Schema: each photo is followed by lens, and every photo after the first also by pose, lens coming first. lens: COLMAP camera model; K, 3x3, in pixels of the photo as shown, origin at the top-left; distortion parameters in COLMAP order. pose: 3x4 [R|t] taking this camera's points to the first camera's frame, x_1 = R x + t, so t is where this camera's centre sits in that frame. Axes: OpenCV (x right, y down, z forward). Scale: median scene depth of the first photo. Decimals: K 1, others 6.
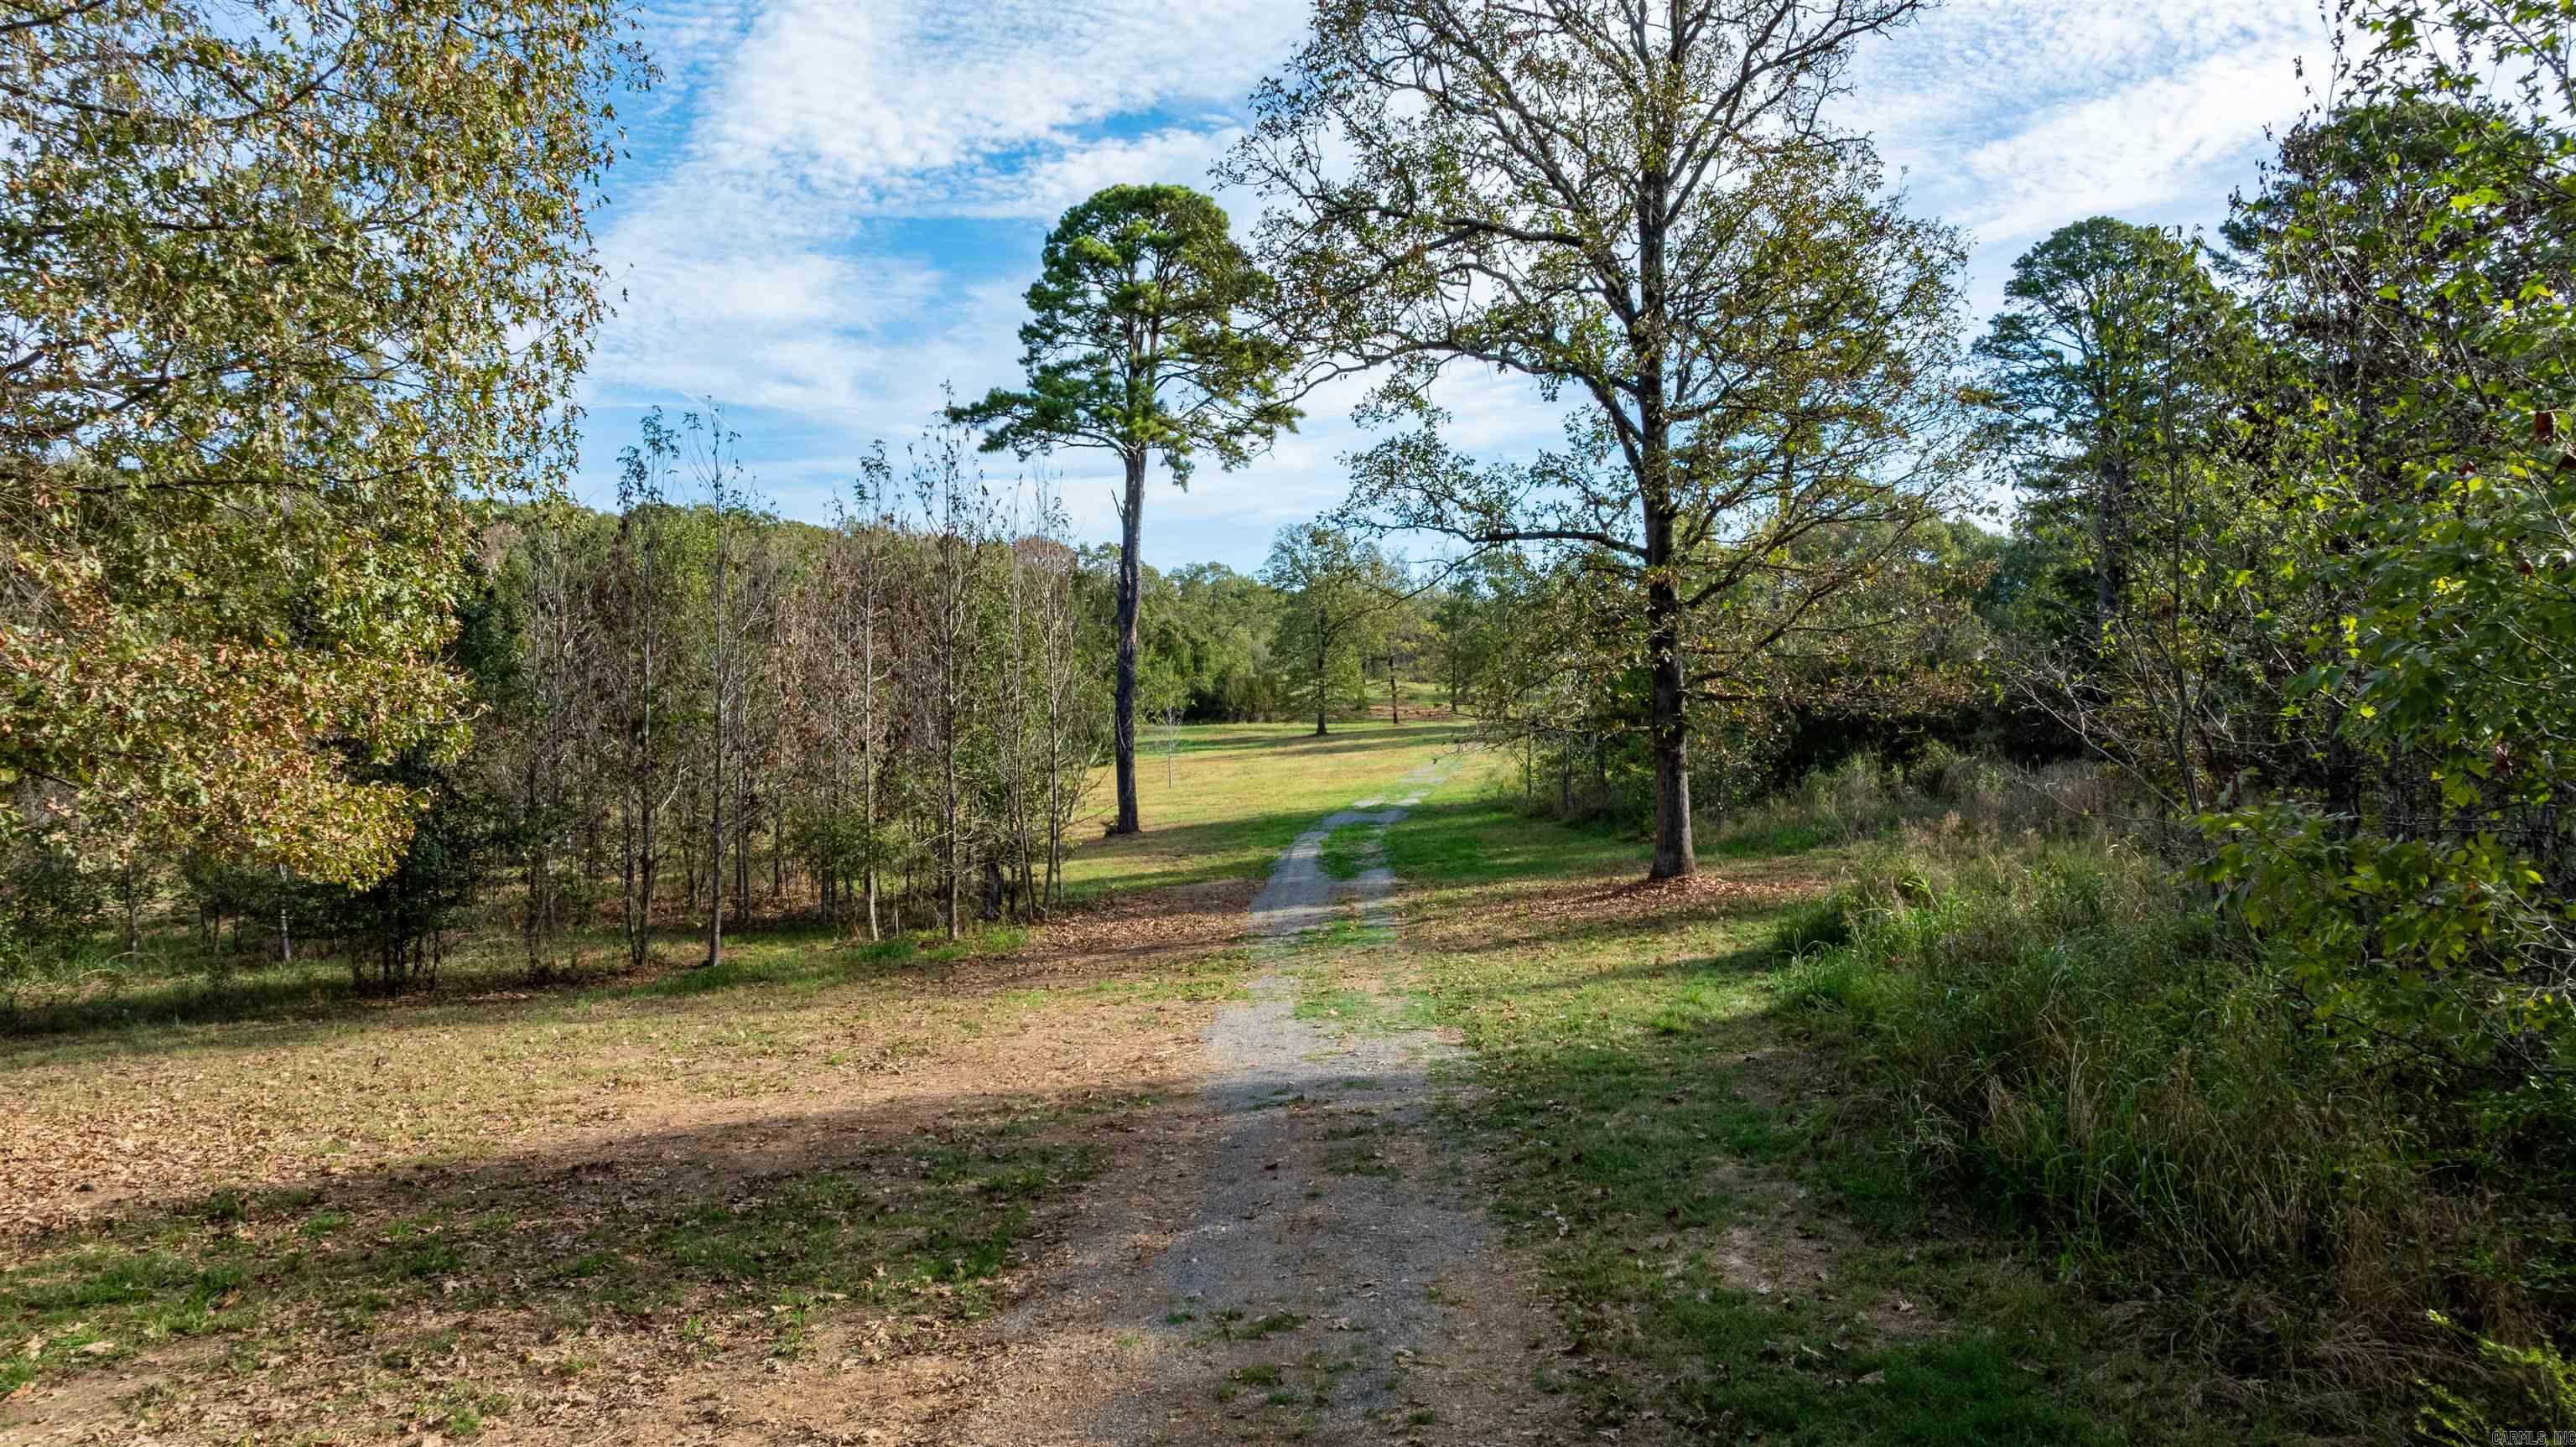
lens RADIAL K [[1818.5, 0, 1336.0], [0, 1818.5, 740.8], [0, 0, 1]] dist [-0.035991, 0.065581]
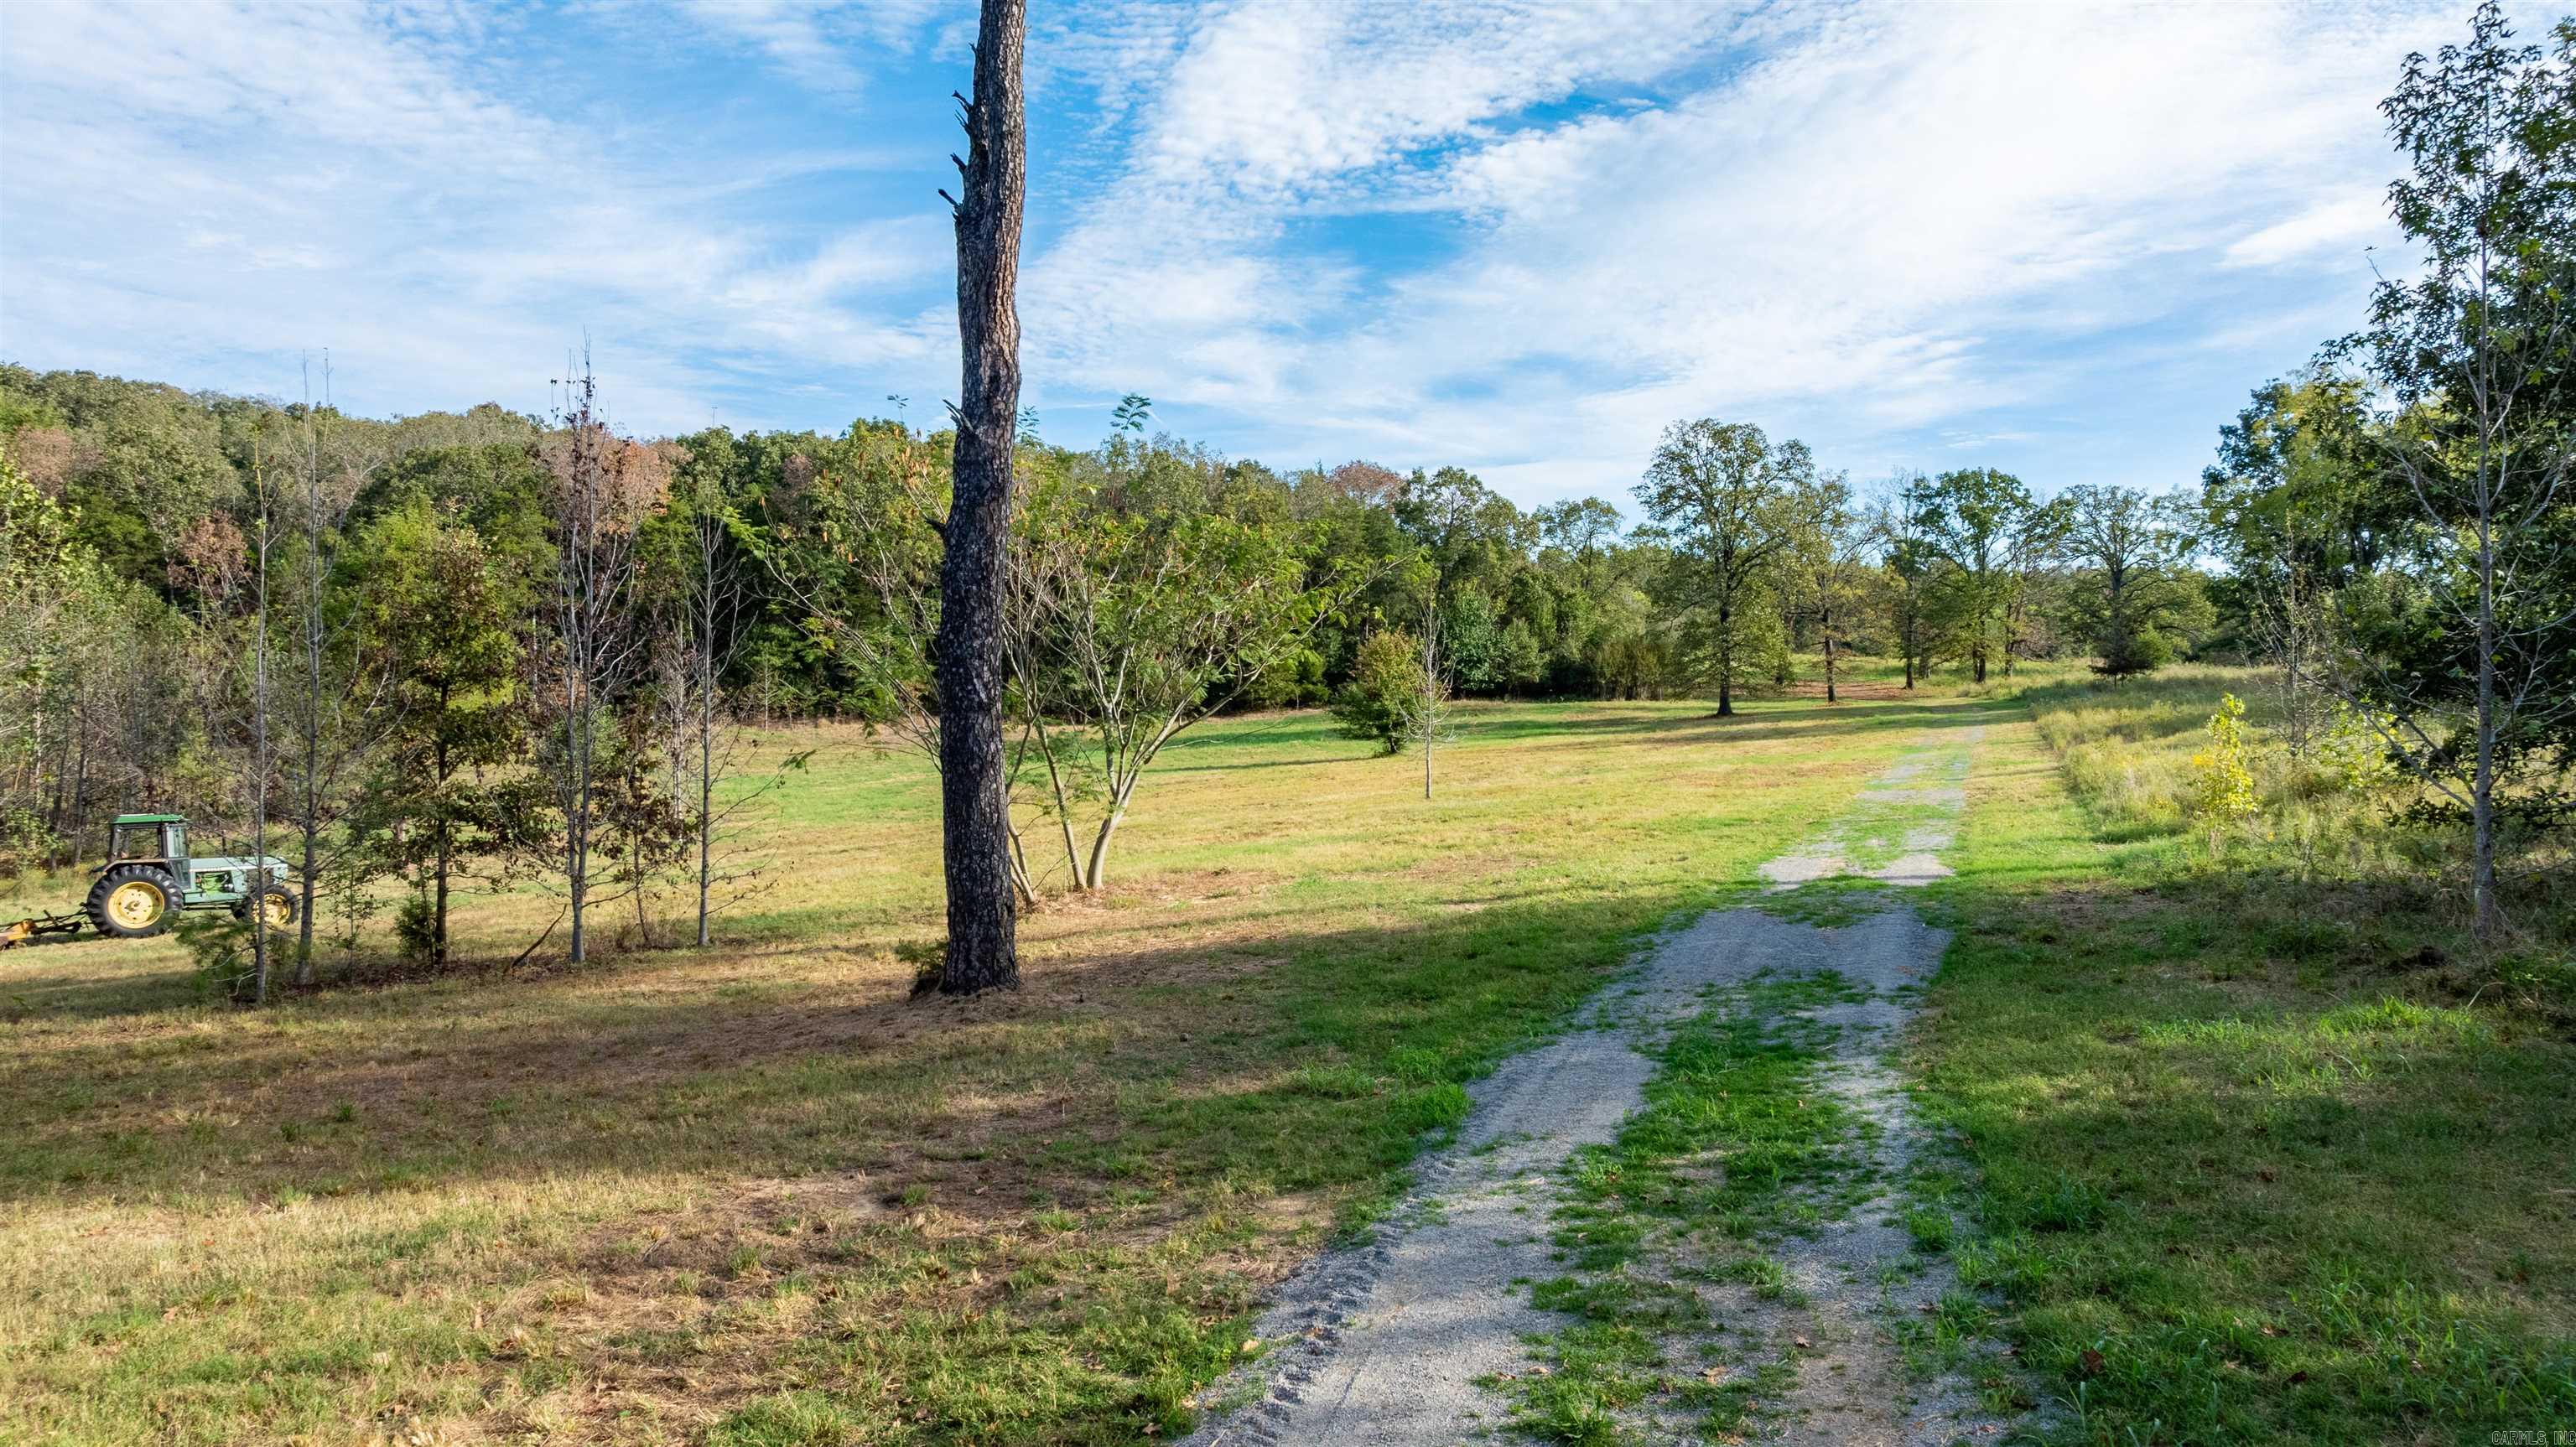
lens RADIAL K [[1818.5, 0, 1332.7], [0, 1818.5, 698.9], [0, 0, 1]] dist [-0.035991, 0.065581]
pose [[0.973943, 0.006537, -0.226699, 0.003175], [-0.010361, 0.999823, -0.015682, 0.002447], [0.226556, 0.017622, 0.973839, 0.239726]]
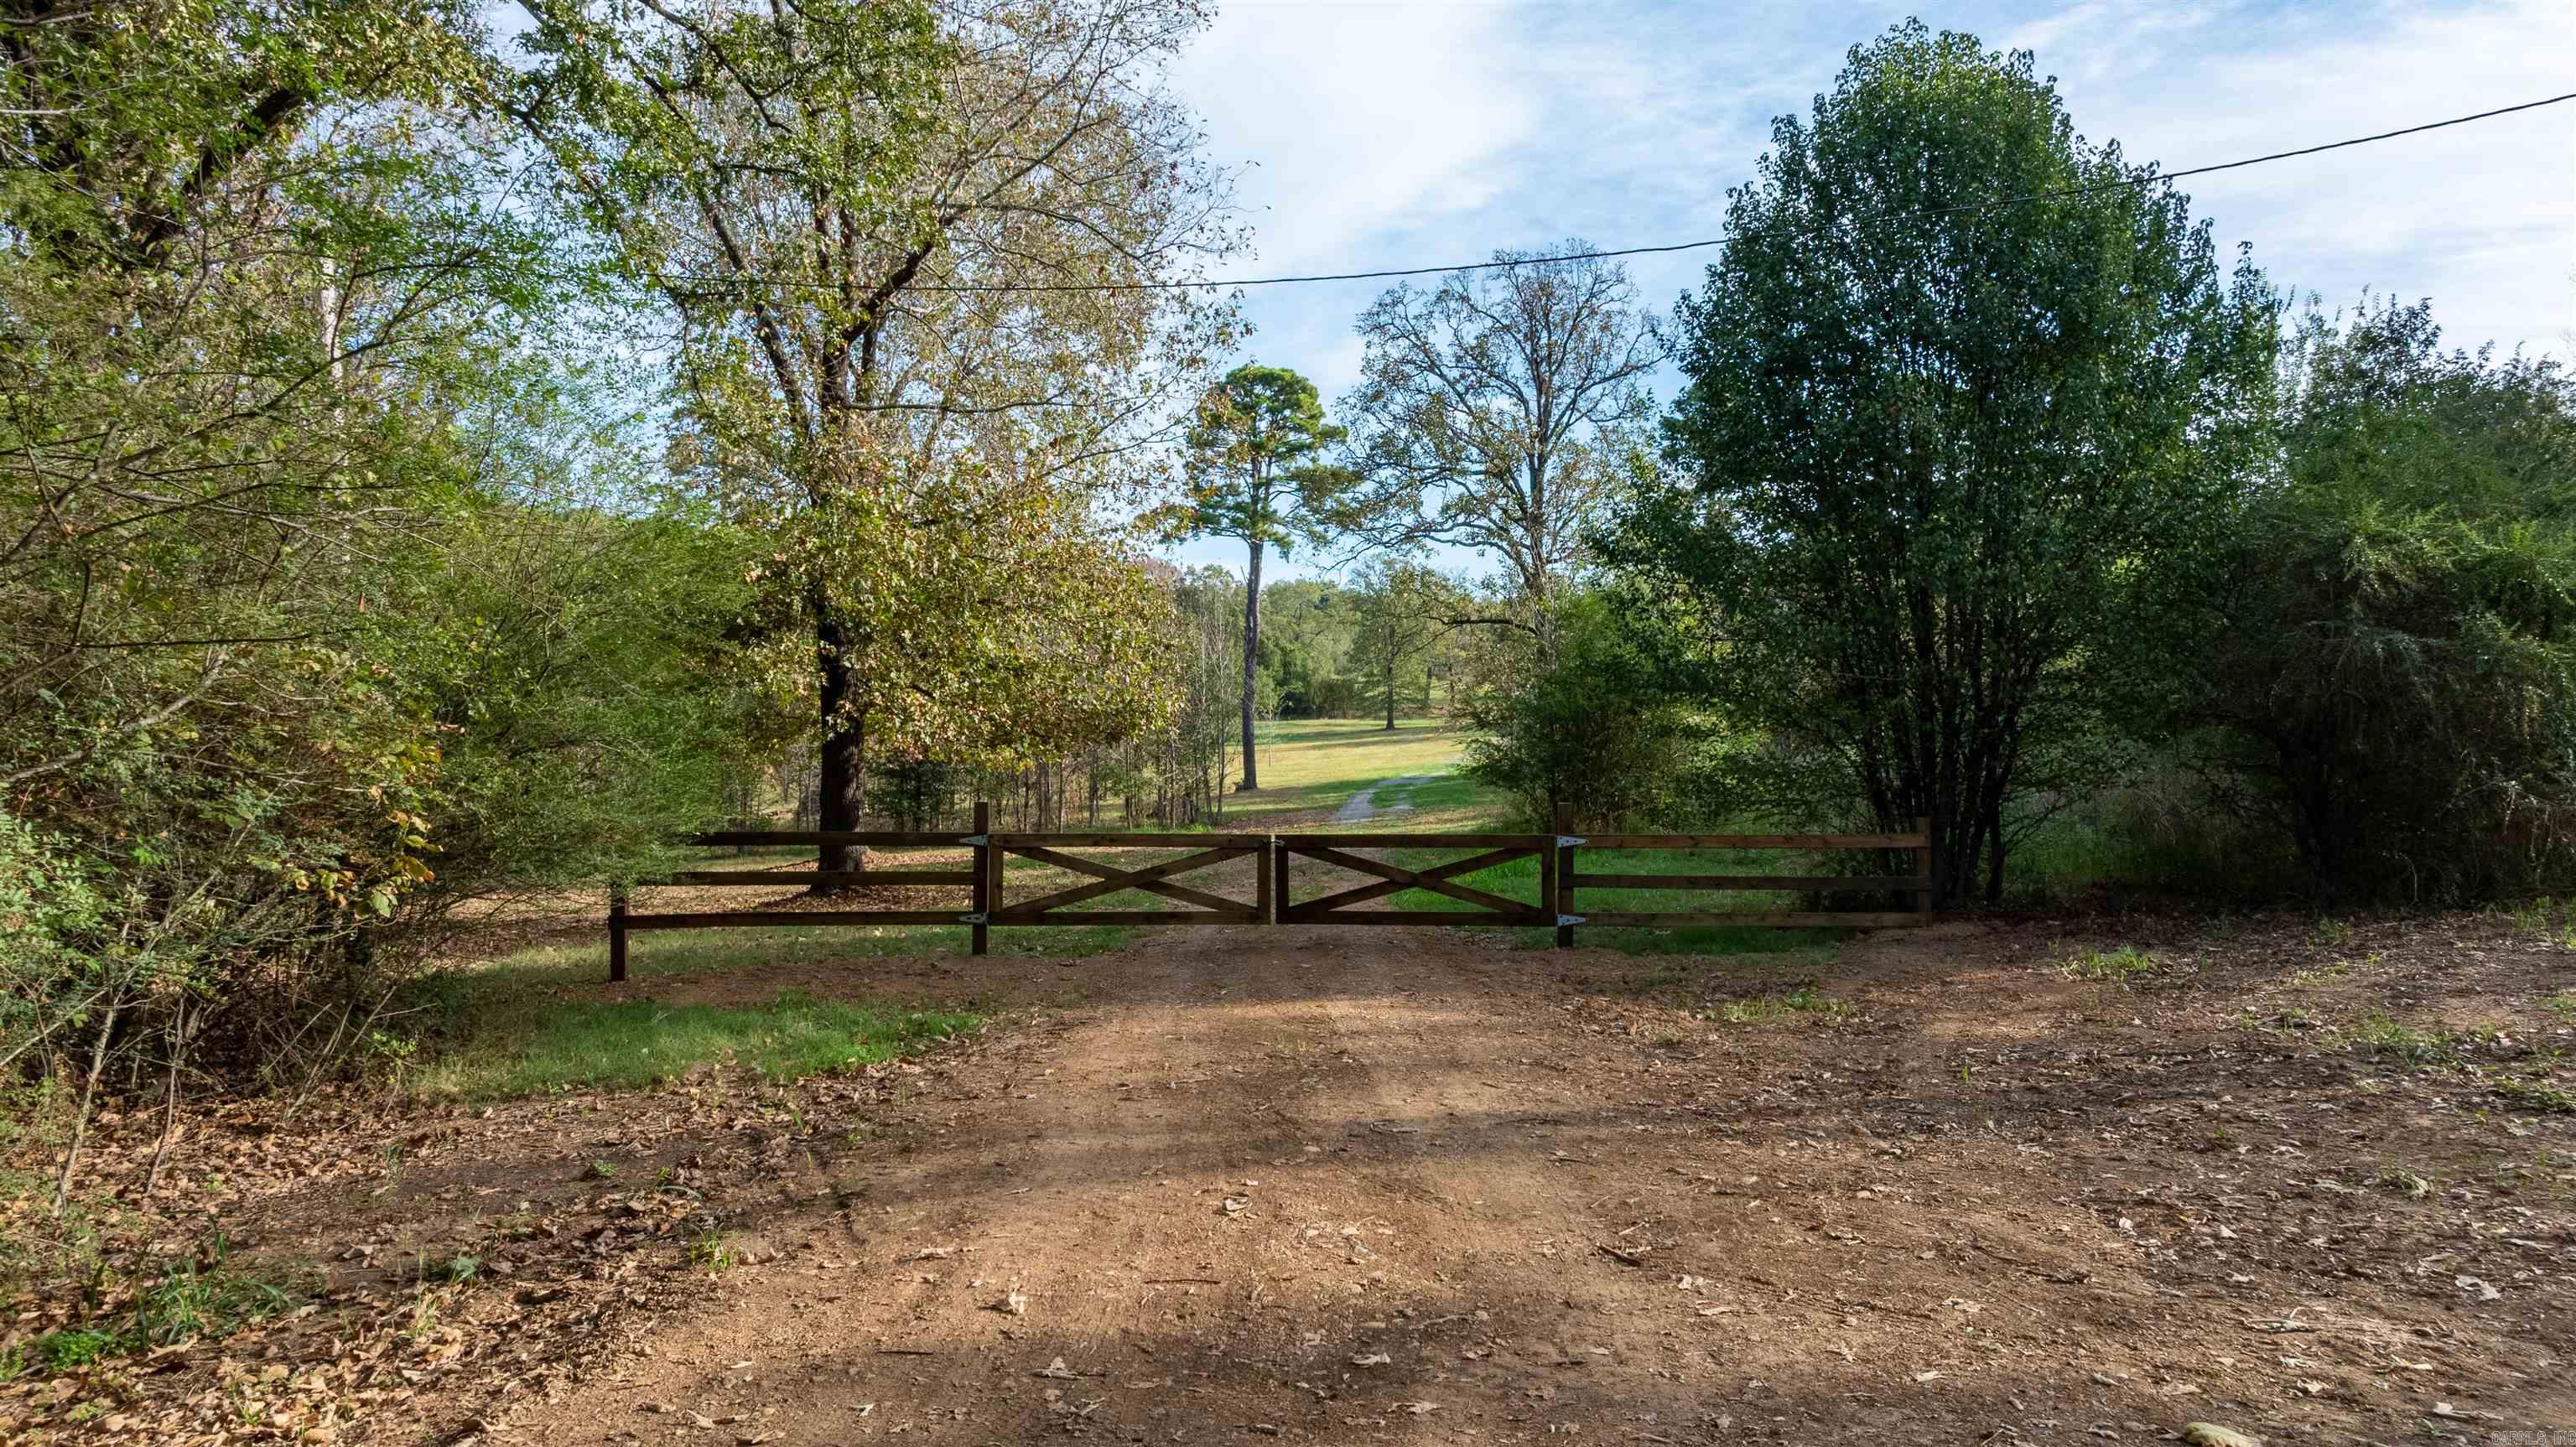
lens RADIAL K [[1818.5, 0, 1287.8], [0, 1818.5, 721.1], [0, 0, 1]] dist [-0.035991, 0.065581]
pose [[0.997475, 0.007254, -0.070645, 0.008464], [-0.007840, 0.999937, -0.008018, 0.001454], [0.070582, 0.008552, 0.997469, -0.176968]]
